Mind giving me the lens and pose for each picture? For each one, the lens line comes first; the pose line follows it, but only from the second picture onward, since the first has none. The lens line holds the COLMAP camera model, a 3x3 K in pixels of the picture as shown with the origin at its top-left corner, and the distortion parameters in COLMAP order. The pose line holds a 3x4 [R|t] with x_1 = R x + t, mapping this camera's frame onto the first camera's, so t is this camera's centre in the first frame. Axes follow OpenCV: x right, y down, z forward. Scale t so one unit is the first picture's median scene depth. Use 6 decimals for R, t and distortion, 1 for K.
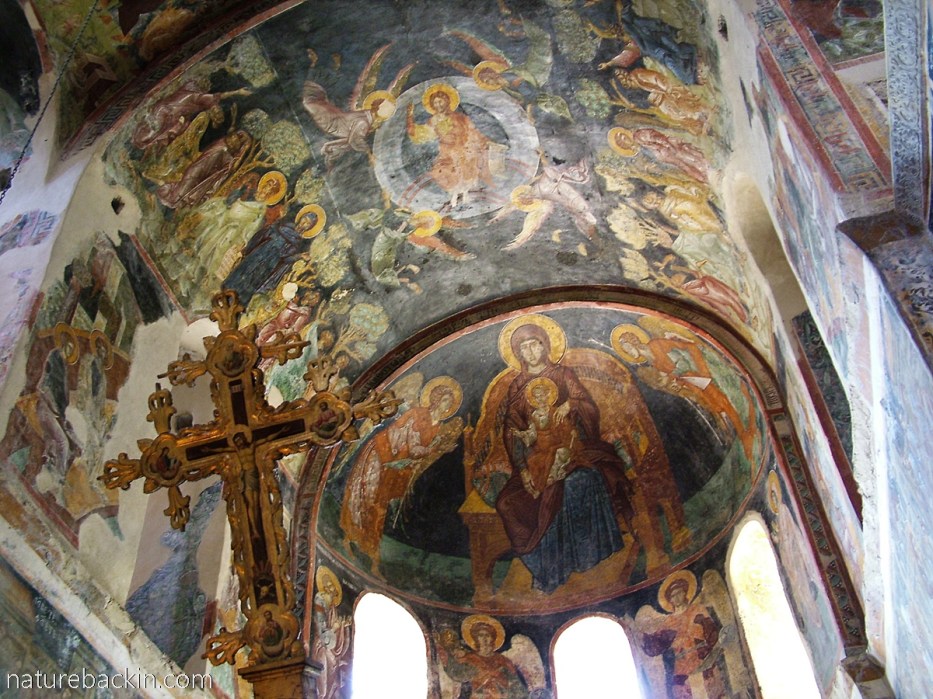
lens RADIAL K [[1107.2, 0, 466.2], [0, 1107.2, 349.7], [0, 0, 1]] dist [-0.002806, 0.000000]
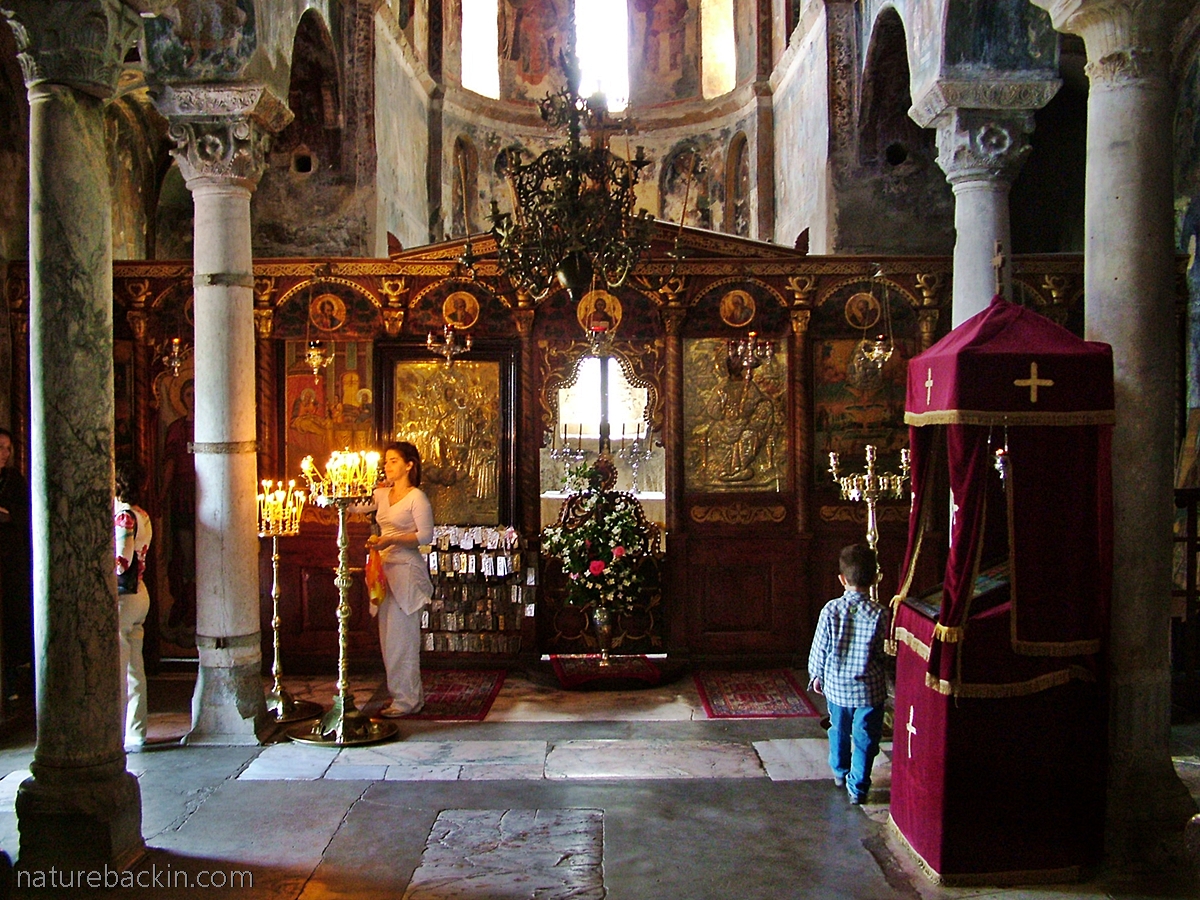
lens RADIAL K [[1424.1, 0, 599.8], [0, 1424.1, 448.5], [0, 0, 1]] dist [-0.002806, 0.000000]
pose [[0.952066, 0.031667, 0.304248, -0.507393], [-0.250300, 0.652403, 0.715347, -0.790990], [-0.175839, -0.757211, 0.629057, -0.773187]]
